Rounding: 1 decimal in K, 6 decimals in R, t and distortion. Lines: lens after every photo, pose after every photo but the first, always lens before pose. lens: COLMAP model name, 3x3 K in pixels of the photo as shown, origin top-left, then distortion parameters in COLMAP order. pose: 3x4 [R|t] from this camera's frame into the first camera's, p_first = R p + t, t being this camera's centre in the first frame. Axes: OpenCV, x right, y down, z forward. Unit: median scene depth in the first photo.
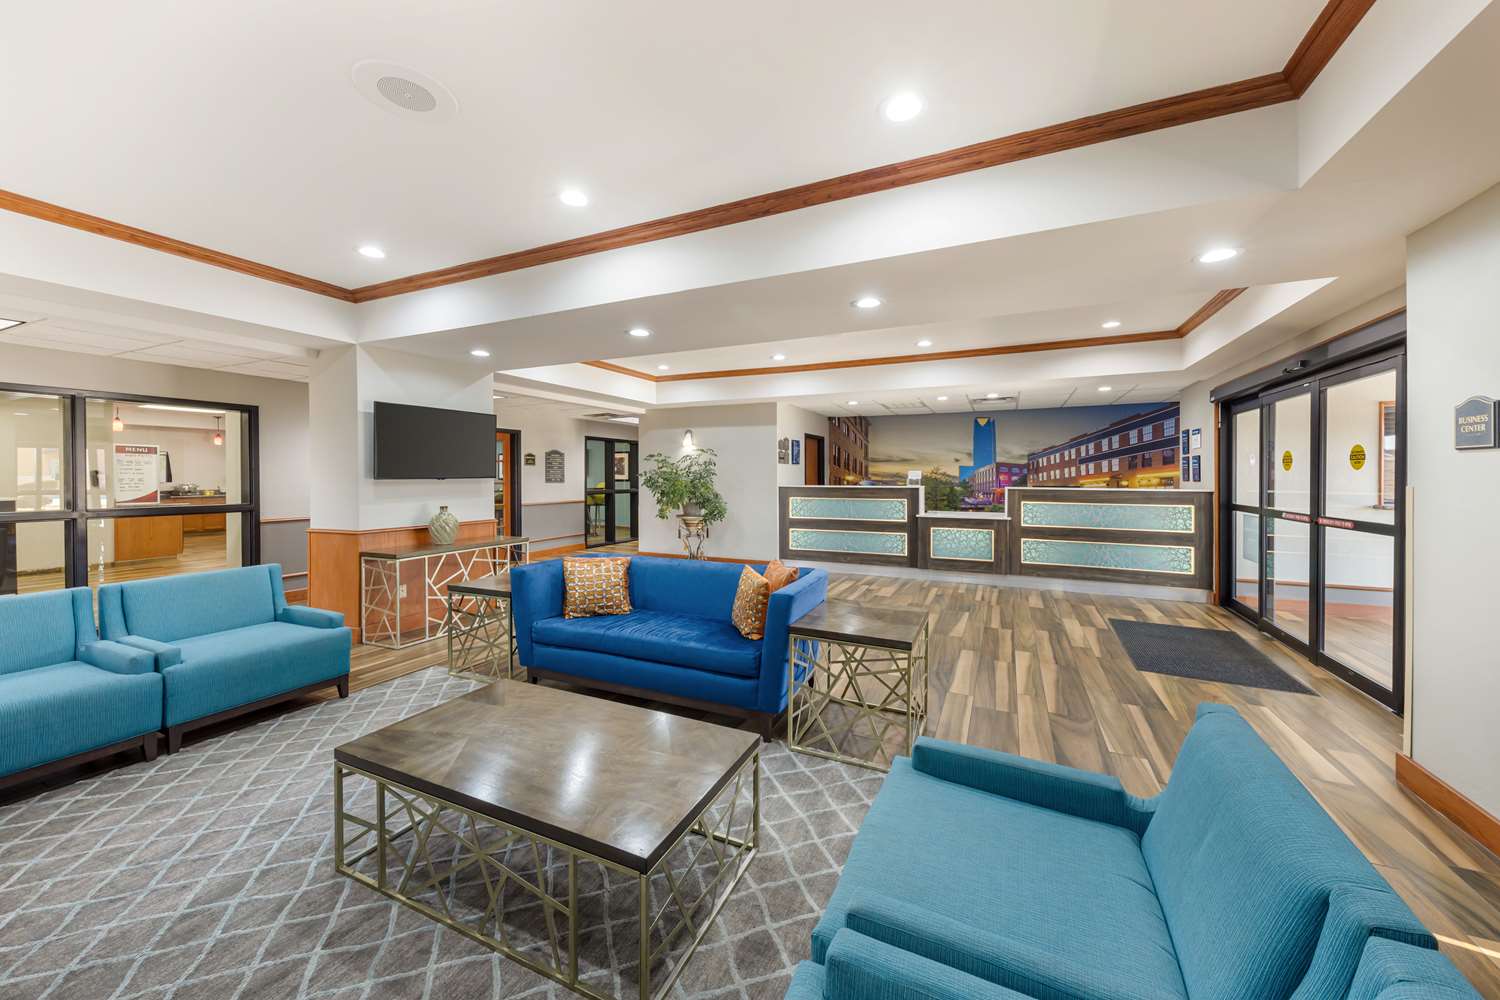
lens RADIAL K [[531.7, 0, 750.4], [0, 531.7, 487.9], [0, 0, 1]] dist [-0.000987, -0.000088]
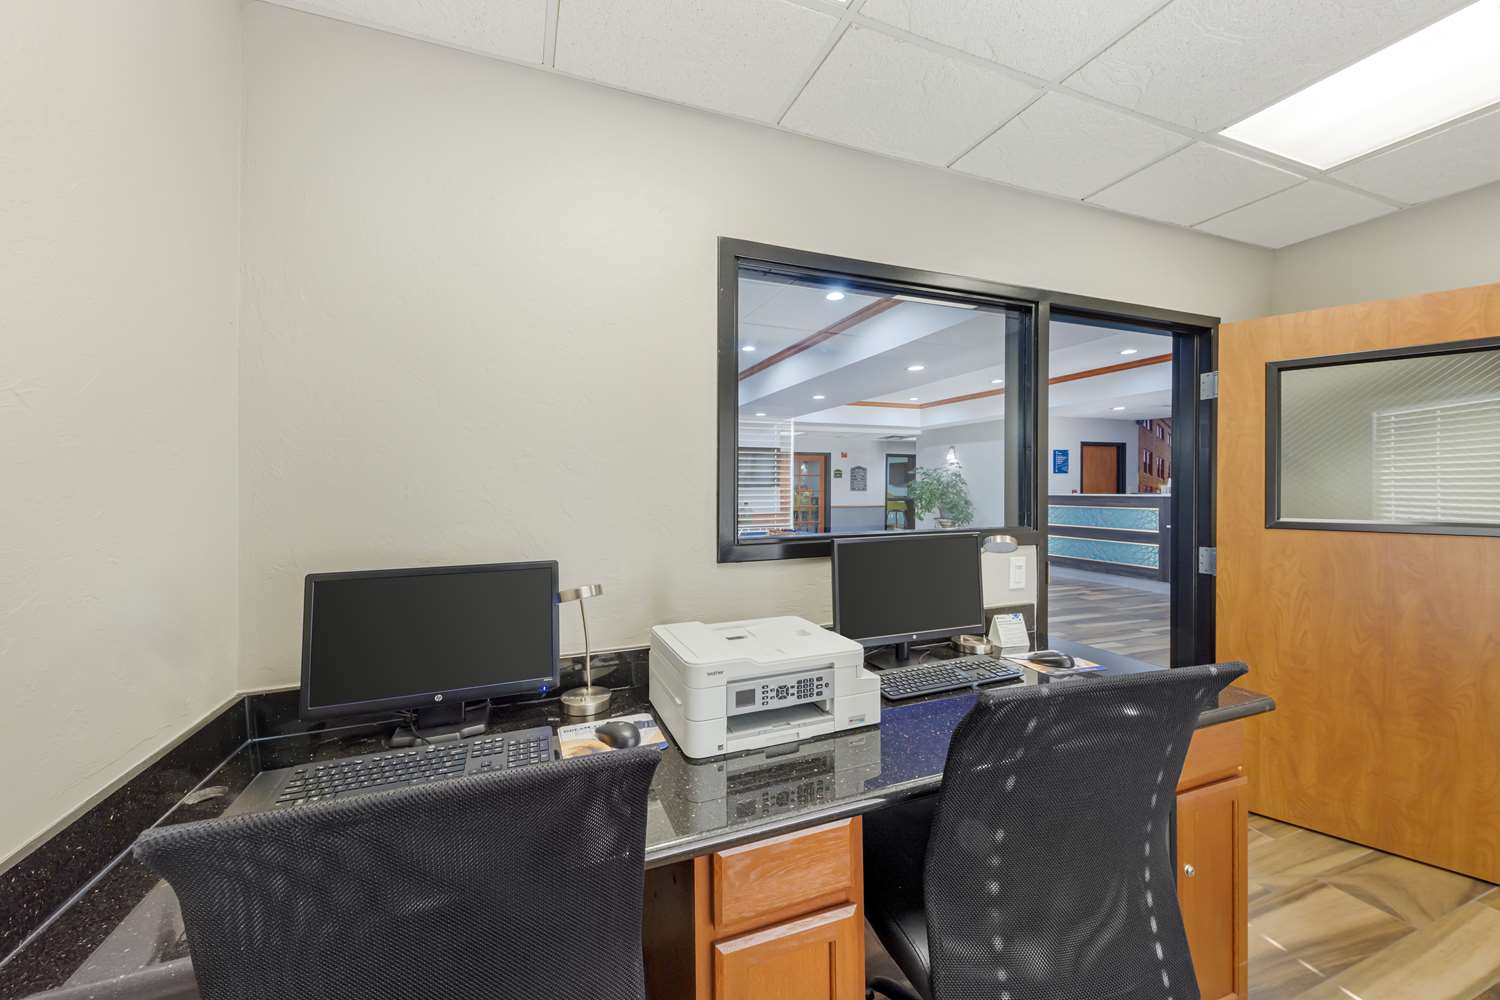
lens RADIAL K [[531.7, 0, 750.4], [0, 531.7, 487.9], [0, 0, 1]] dist [-0.000987, -0.000088]
pose [[0.740362, -0.001401, -0.672206, 0.301861], [-0.010142, 0.999861, -0.013254, 0.002907], [0.672131, 0.016630, 0.740245, -0.145403]]
